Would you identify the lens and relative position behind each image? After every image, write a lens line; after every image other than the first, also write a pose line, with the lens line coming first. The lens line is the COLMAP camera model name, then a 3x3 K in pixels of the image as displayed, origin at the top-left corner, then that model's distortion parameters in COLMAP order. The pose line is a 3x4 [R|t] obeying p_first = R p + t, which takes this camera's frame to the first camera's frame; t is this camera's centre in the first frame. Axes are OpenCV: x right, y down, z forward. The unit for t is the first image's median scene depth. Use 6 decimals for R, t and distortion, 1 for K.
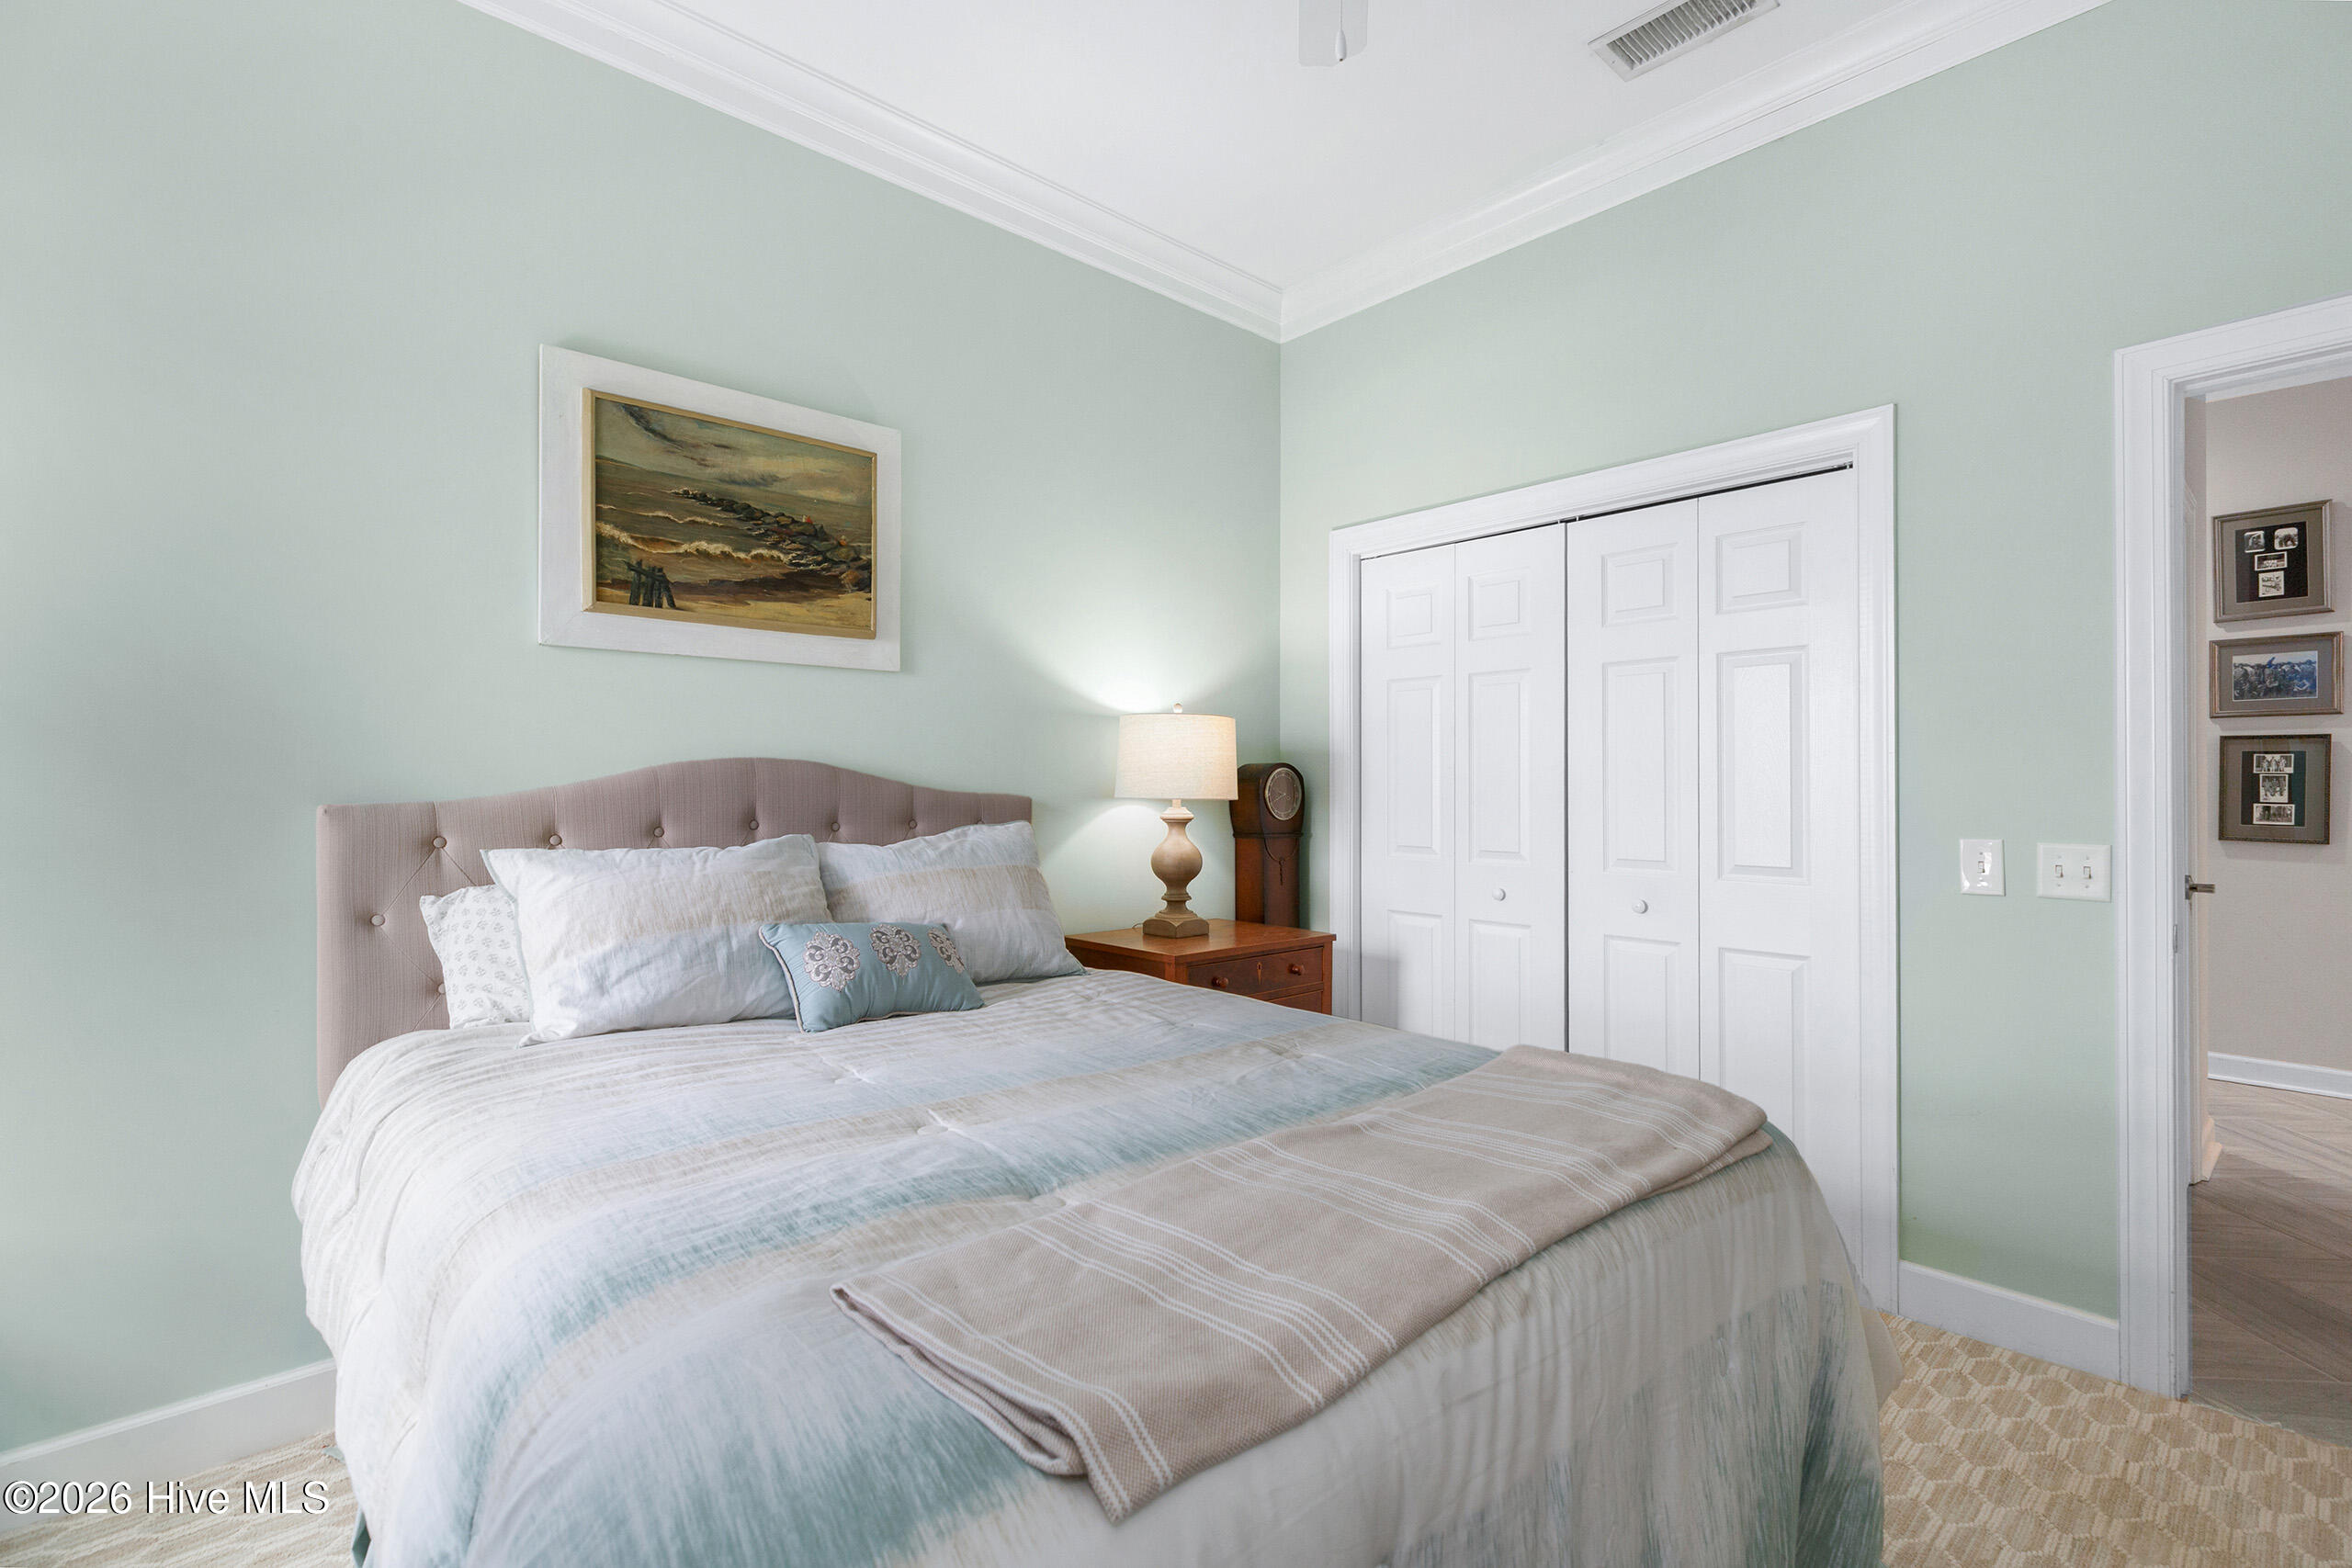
lens RADIAL K [[1053.9, 0, 1182.9], [0, 1053.9, 787.5], [0, 0, 1]] dist [0.005119, -0.000635]
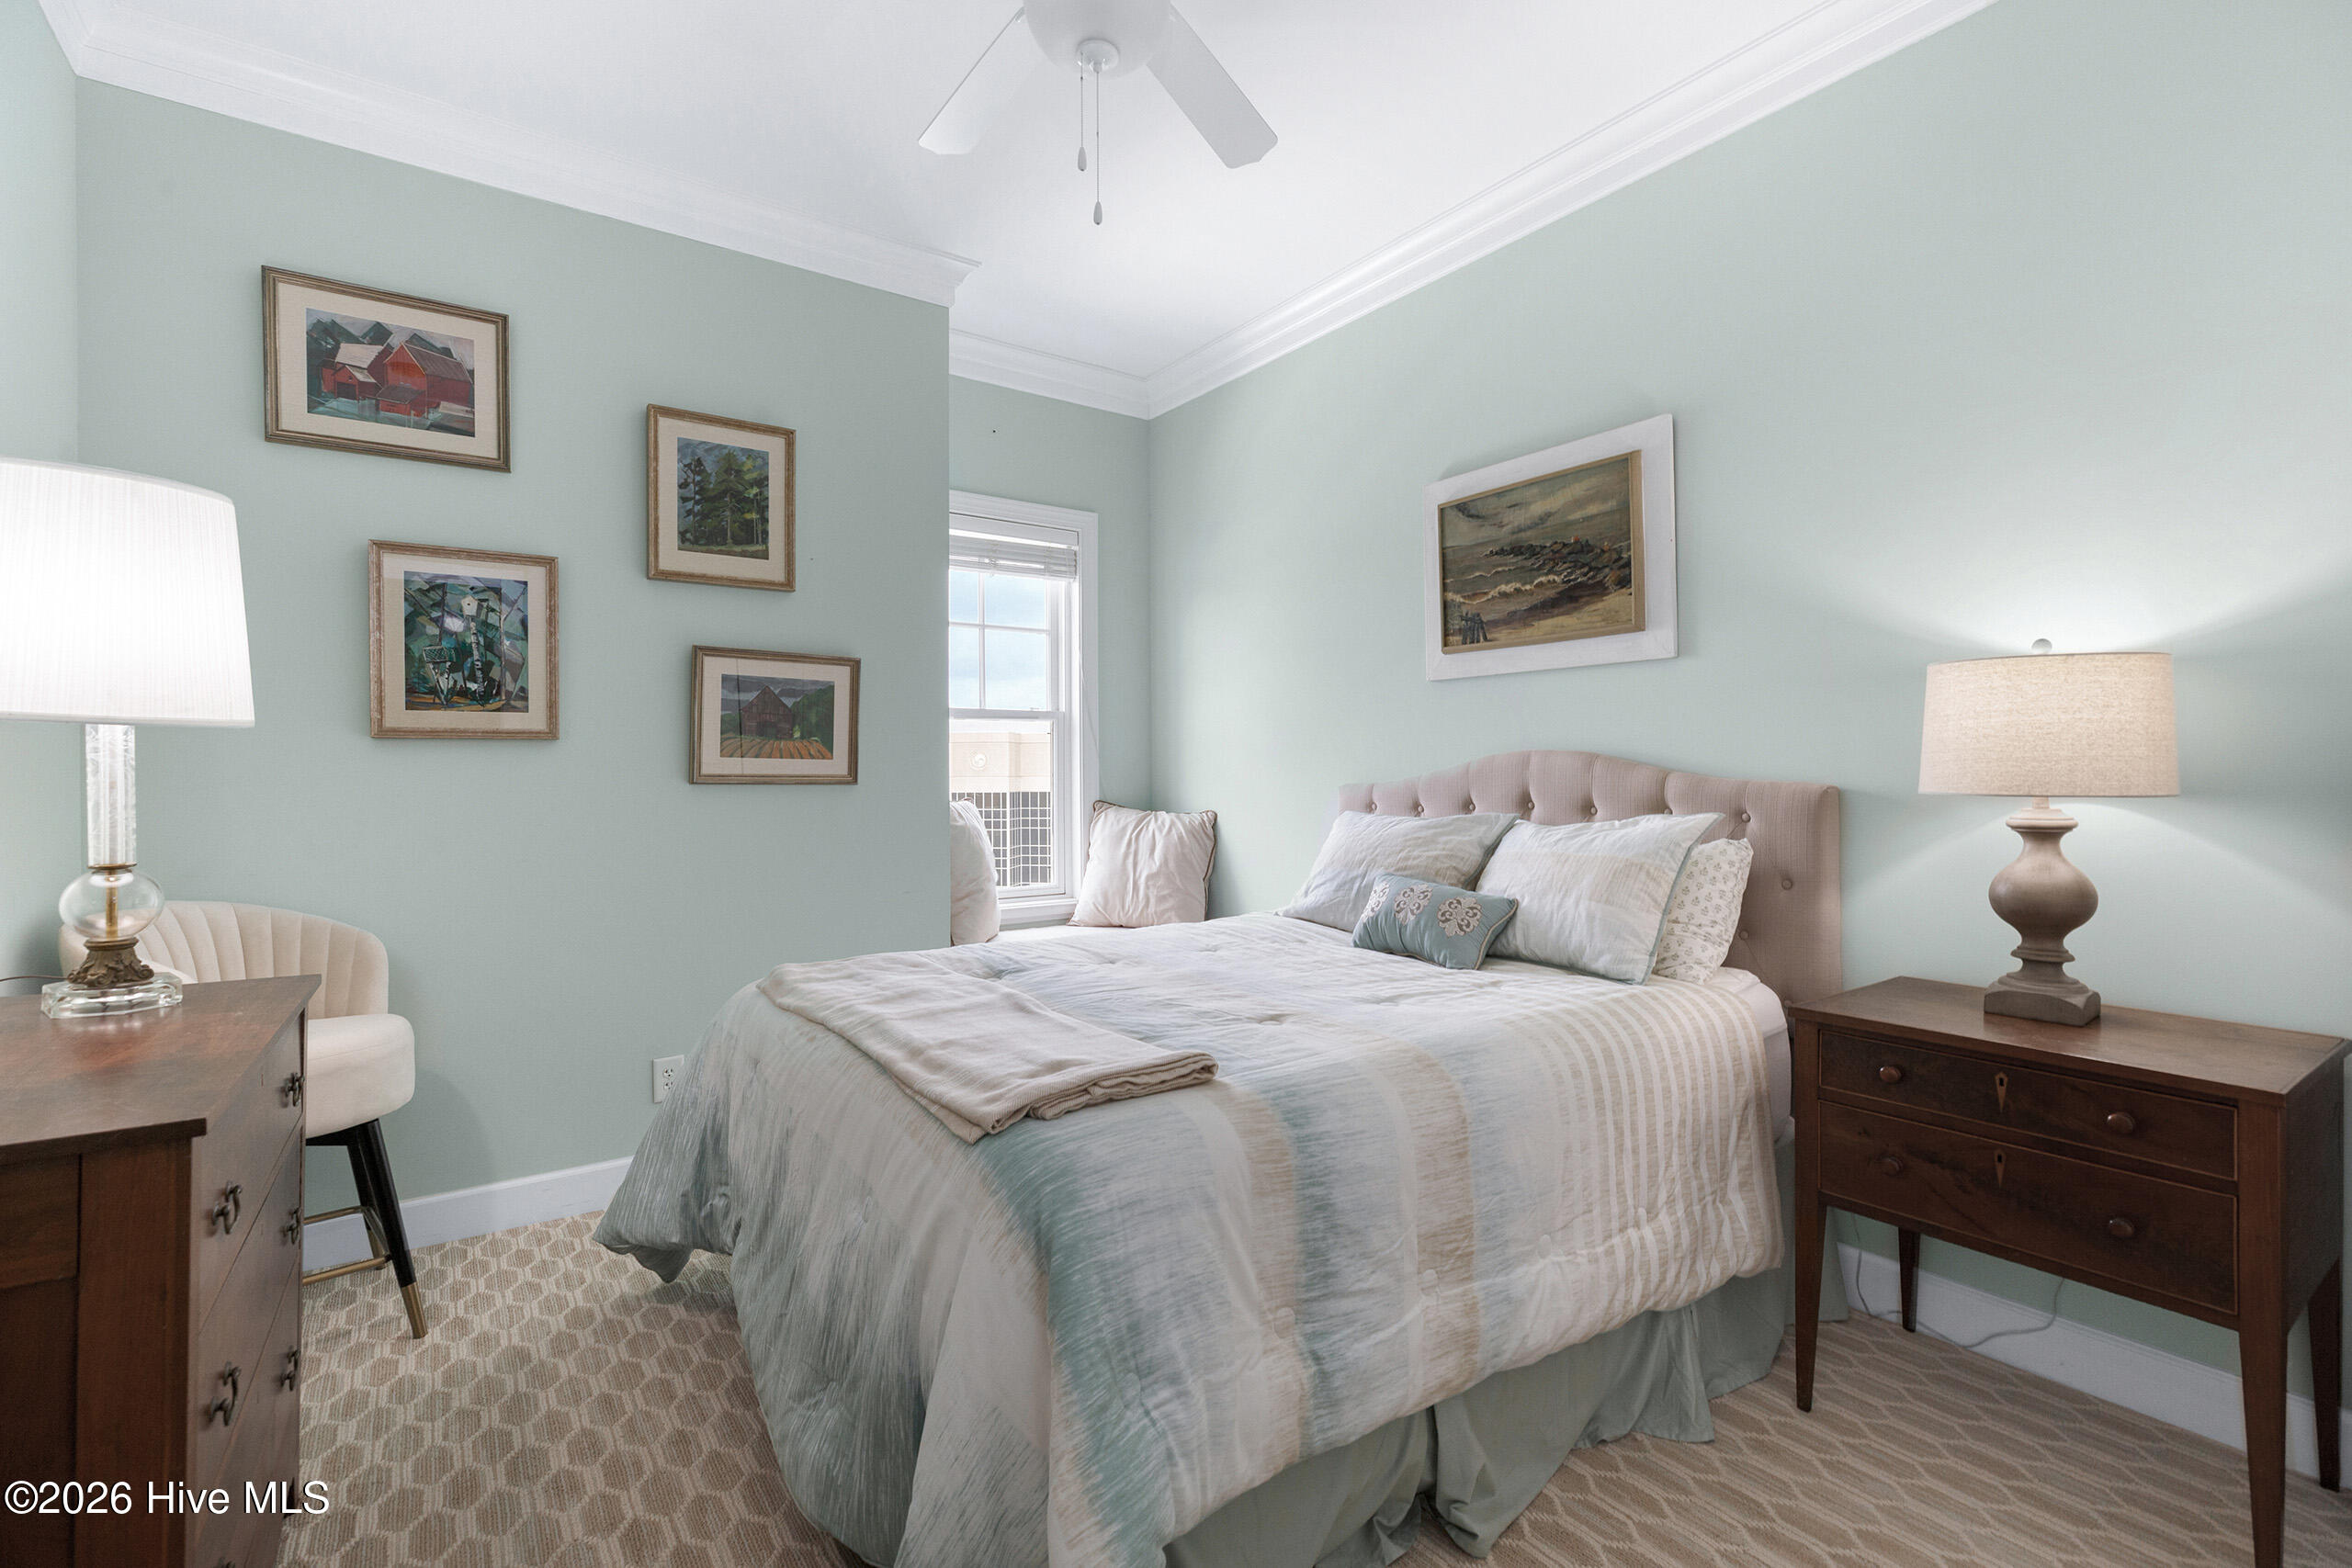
lens RADIAL K [[1053.9, 0, 1184.2], [0, 1053.9, 769.0], [0, 0, 1]] dist [0.005119, -0.000635]
pose [[-0.122335, -0.003846, -0.992481, 0.852086], [-0.000538, 0.999993, -0.003808, -0.002217], [0.992489, 0.000068, -0.122336, 0.748447]]
